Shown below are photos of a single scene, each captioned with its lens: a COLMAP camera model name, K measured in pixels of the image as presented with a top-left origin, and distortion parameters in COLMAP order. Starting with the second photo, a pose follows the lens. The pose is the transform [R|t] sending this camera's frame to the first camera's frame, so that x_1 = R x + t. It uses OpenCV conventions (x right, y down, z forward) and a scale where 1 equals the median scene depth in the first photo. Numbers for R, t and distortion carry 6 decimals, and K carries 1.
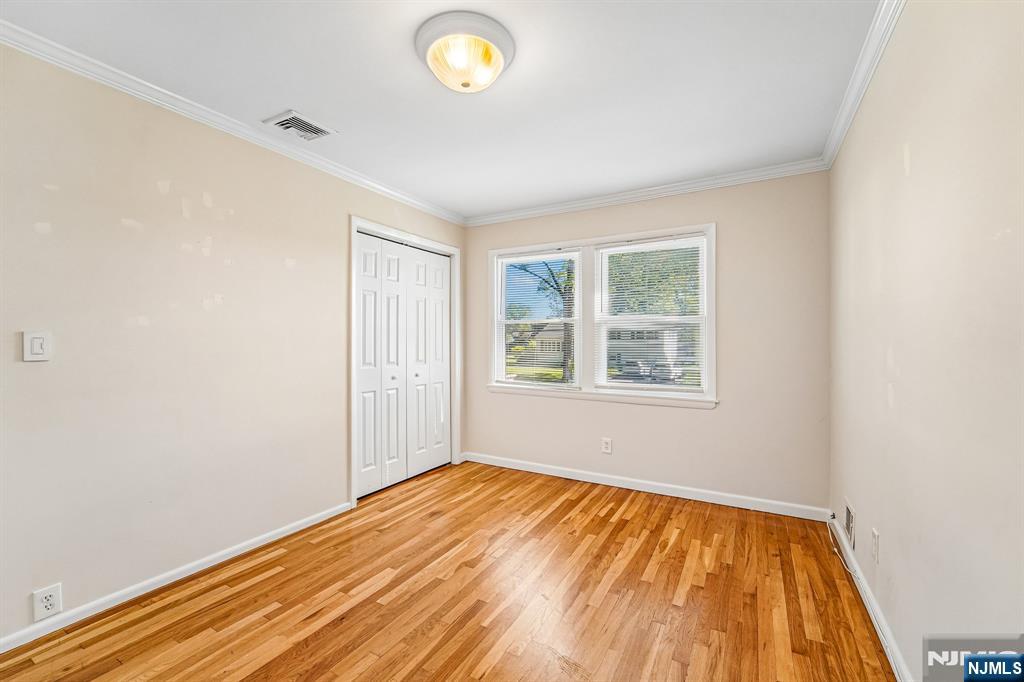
lens RADIAL K [[422.6, 0, 514.8], [0, 422.6, 345.9], [0, 0, 1]] dist [-0.008439, -0.001971]
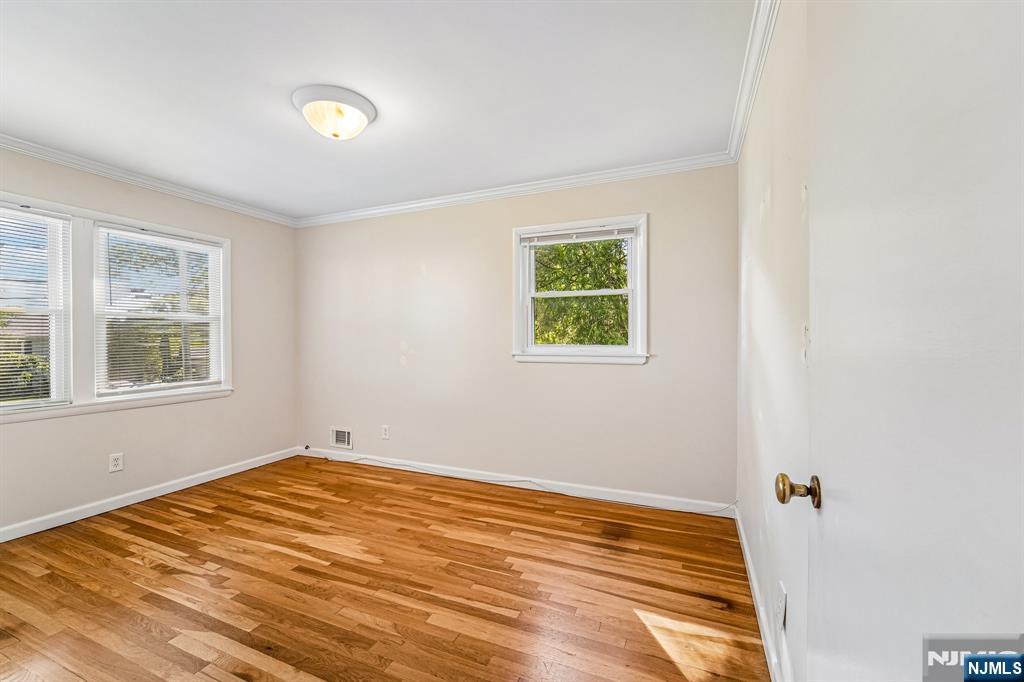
lens RADIAL K [[422.6, 0, 513.4], [0, 422.6, 338.3], [0, 0, 1]] dist [-0.008439, -0.001971]
pose [[-0.112288, -0.002235, 0.993673, -0.872671], [0.019176, 0.999806, 0.004416, -0.000789], [-0.993491, 0.019550, -0.112224, 0.370071]]
